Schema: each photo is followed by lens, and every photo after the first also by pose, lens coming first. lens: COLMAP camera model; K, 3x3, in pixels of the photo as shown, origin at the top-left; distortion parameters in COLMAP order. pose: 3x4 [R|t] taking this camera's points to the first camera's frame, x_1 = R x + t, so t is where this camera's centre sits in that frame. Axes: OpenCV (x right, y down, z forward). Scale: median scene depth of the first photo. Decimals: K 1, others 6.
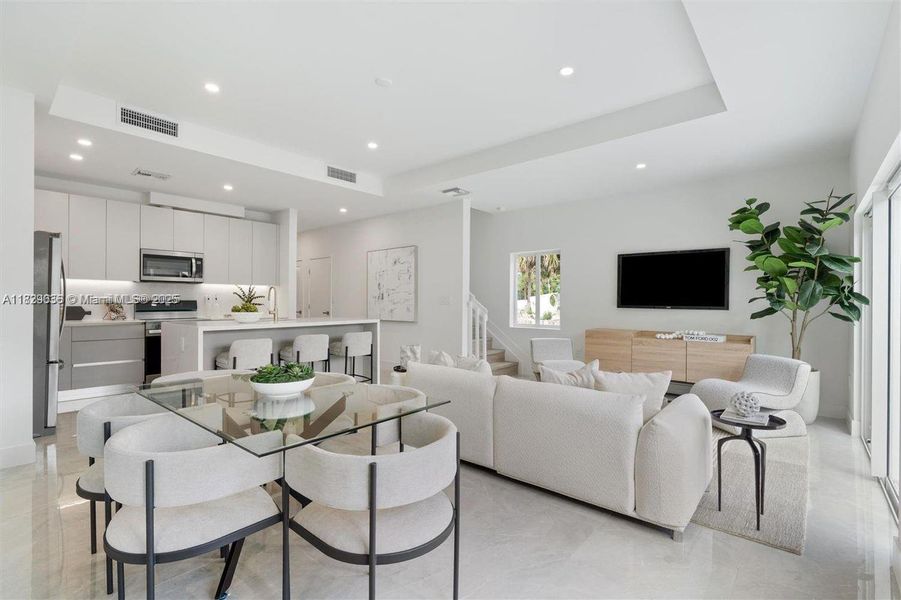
lens RADIAL K [[411.6, 0, 451.9], [0, 411.6, 304.2], [0, 0, 1]] dist [-0.010827, 0.000996]
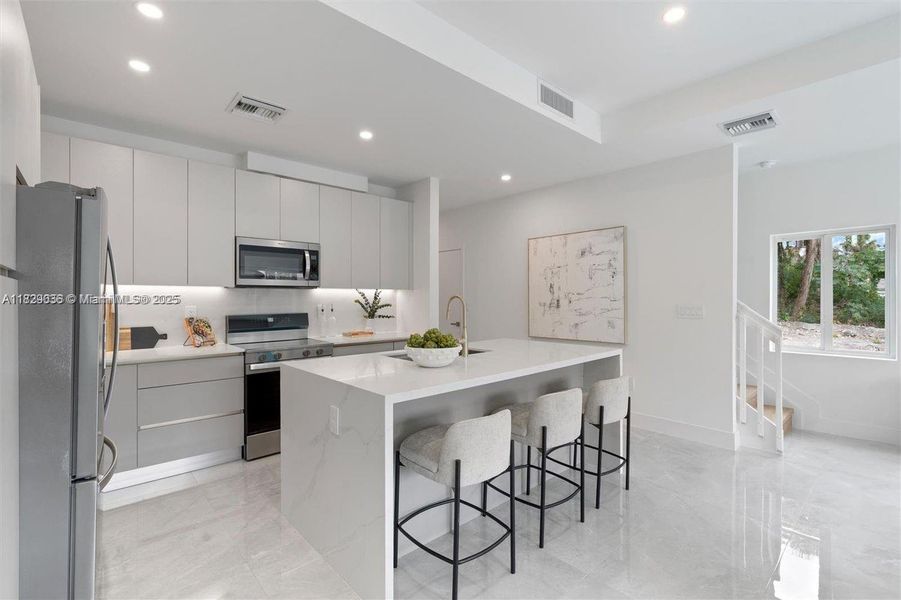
lens RADIAL K [[411.6, 0, 448.1], [0, 411.6, 301.0], [0, 0, 1]] dist [-0.010827, 0.000996]
pose [[0.991785, -0.005046, -0.127814, -0.319883], [0.005229, 0.999986, 0.001094, -0.030500], [0.127806, -0.001754, 0.991798, 0.369178]]
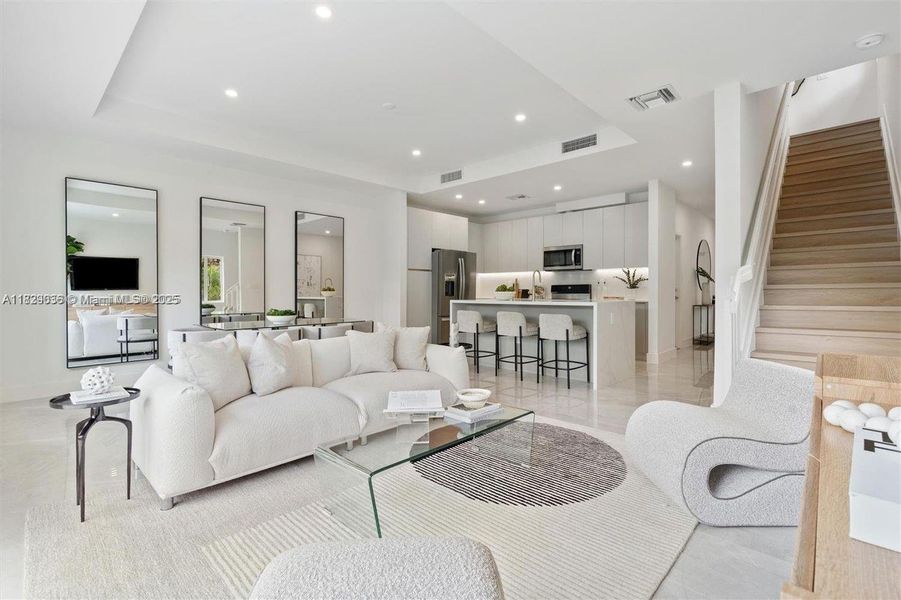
lens RADIAL K [[411.6, 0, 447.8], [0, 411.6, 297.9], [0, 0, 1]] dist [-0.010827, 0.000996]
pose [[-0.056721, 0.020487, -0.998180, 0.605969], [0.004195, 0.999785, 0.020282, 0.004231], [0.998381, -0.003037, -0.056795, 0.701838]]
